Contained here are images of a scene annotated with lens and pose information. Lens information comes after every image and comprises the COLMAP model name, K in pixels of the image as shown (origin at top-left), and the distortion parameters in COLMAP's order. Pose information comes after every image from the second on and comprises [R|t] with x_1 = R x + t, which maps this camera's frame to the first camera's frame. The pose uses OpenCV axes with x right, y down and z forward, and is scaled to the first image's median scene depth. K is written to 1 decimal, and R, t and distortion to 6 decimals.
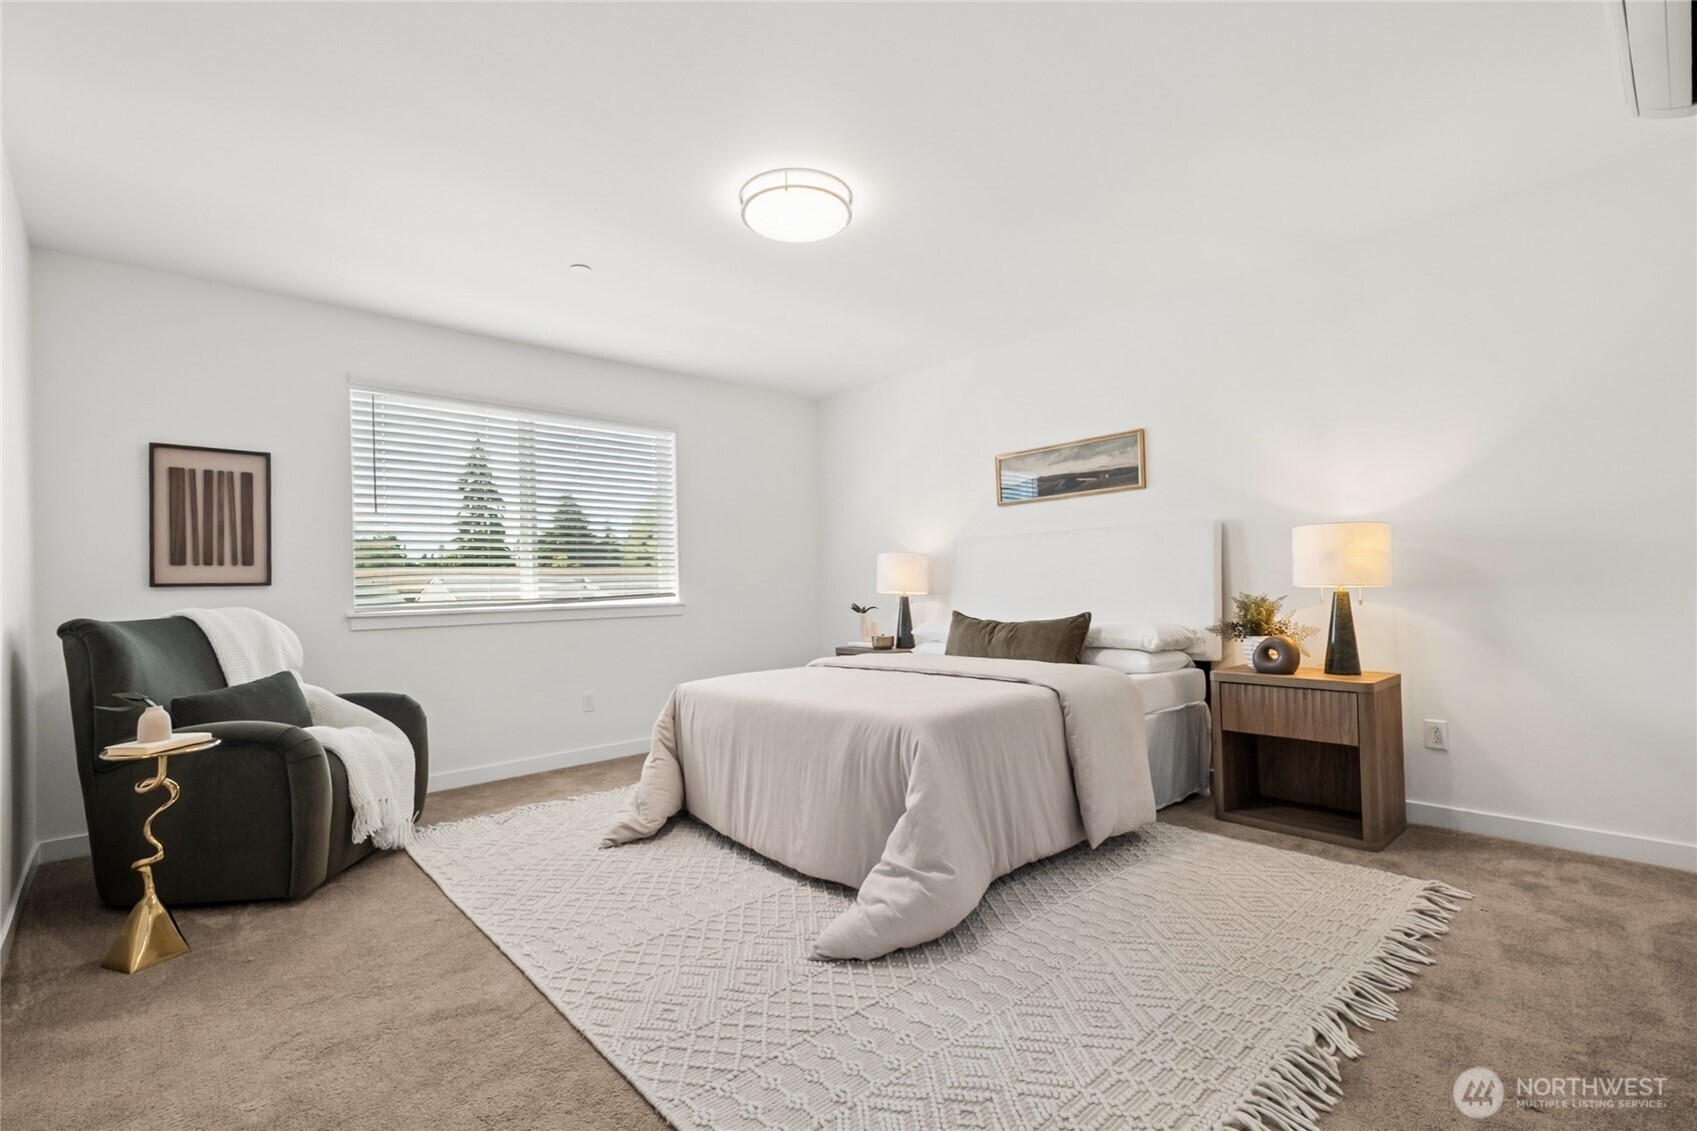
lens RADIAL K [[754.0, 0, 841.8], [0, 754.0, 576.9], [0, 0, 1]] dist [0.008864, -0.001149]
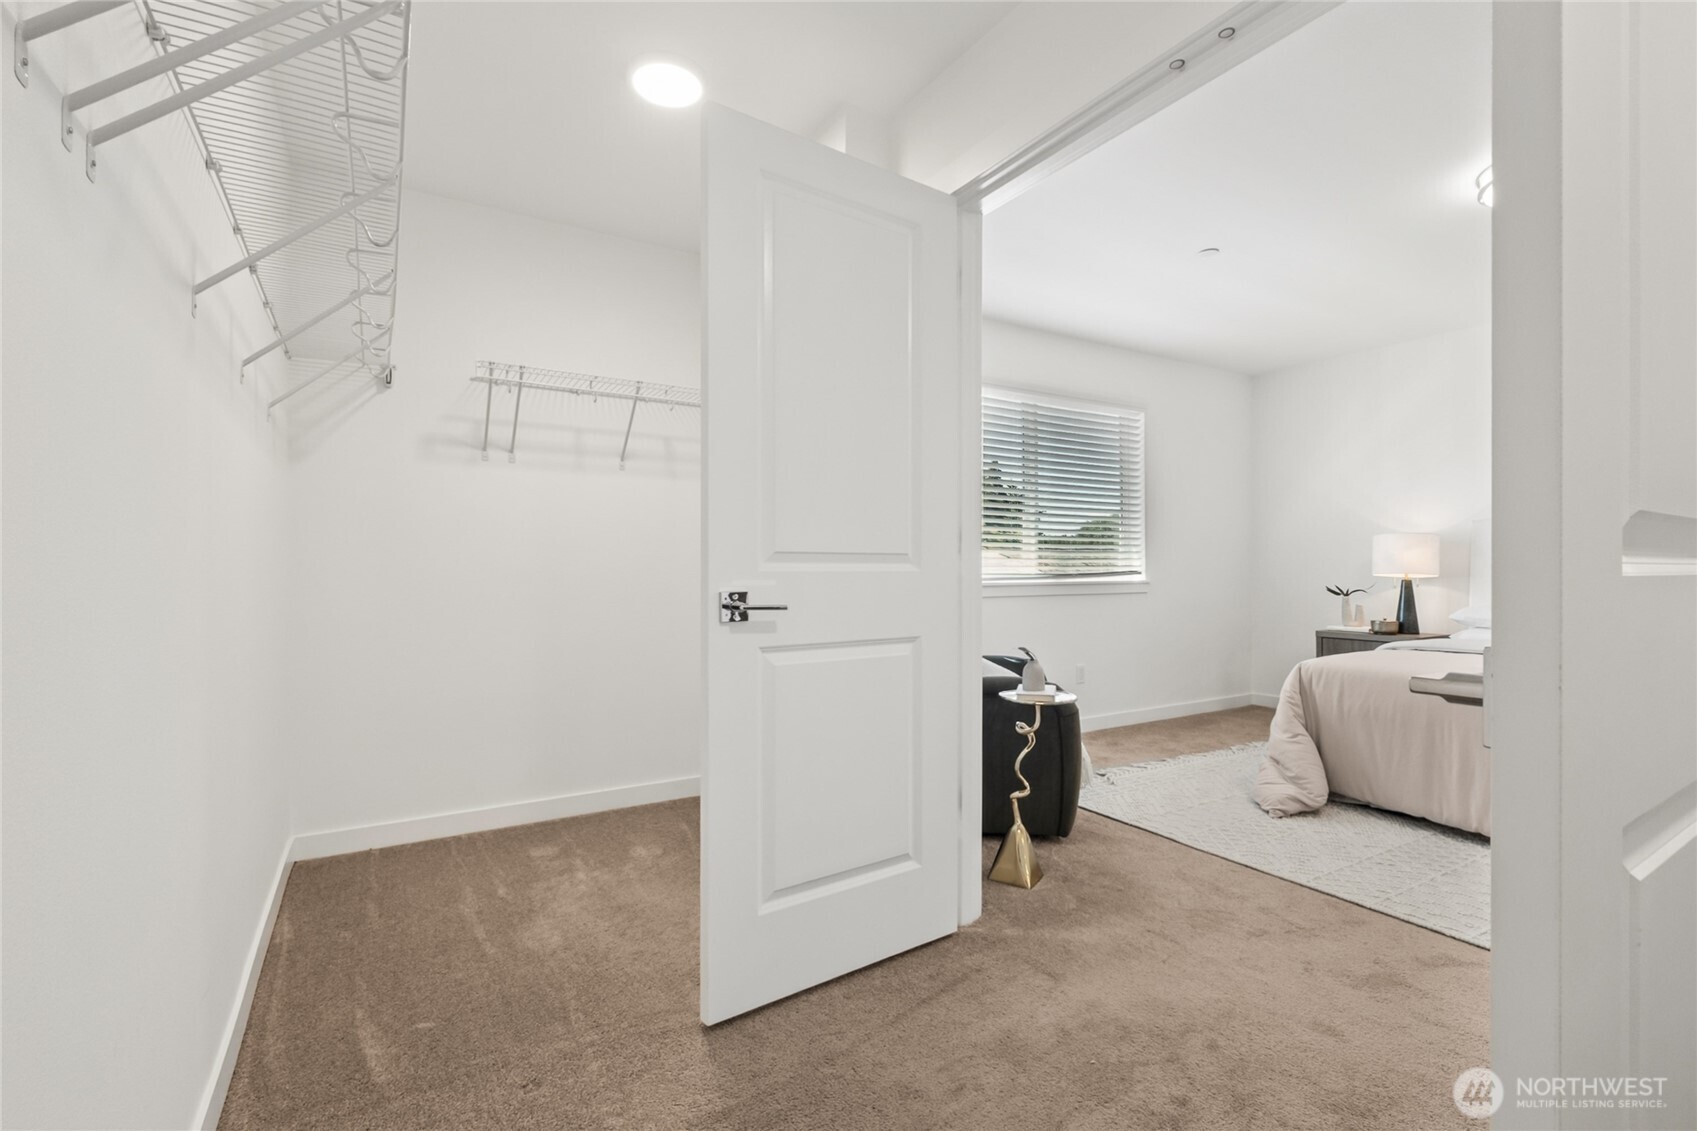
lens RADIAL K [[754.0, 0, 841.8], [0, 754.0, 576.9], [0, 0, 1]] dist [0.008864, -0.001149]
pose [[0.980152, 0.021985, -0.197023, -0.469104], [-0.016530, 0.999434, 0.029285, 0.006851], [0.197555, -0.025447, 0.979961, -0.080644]]
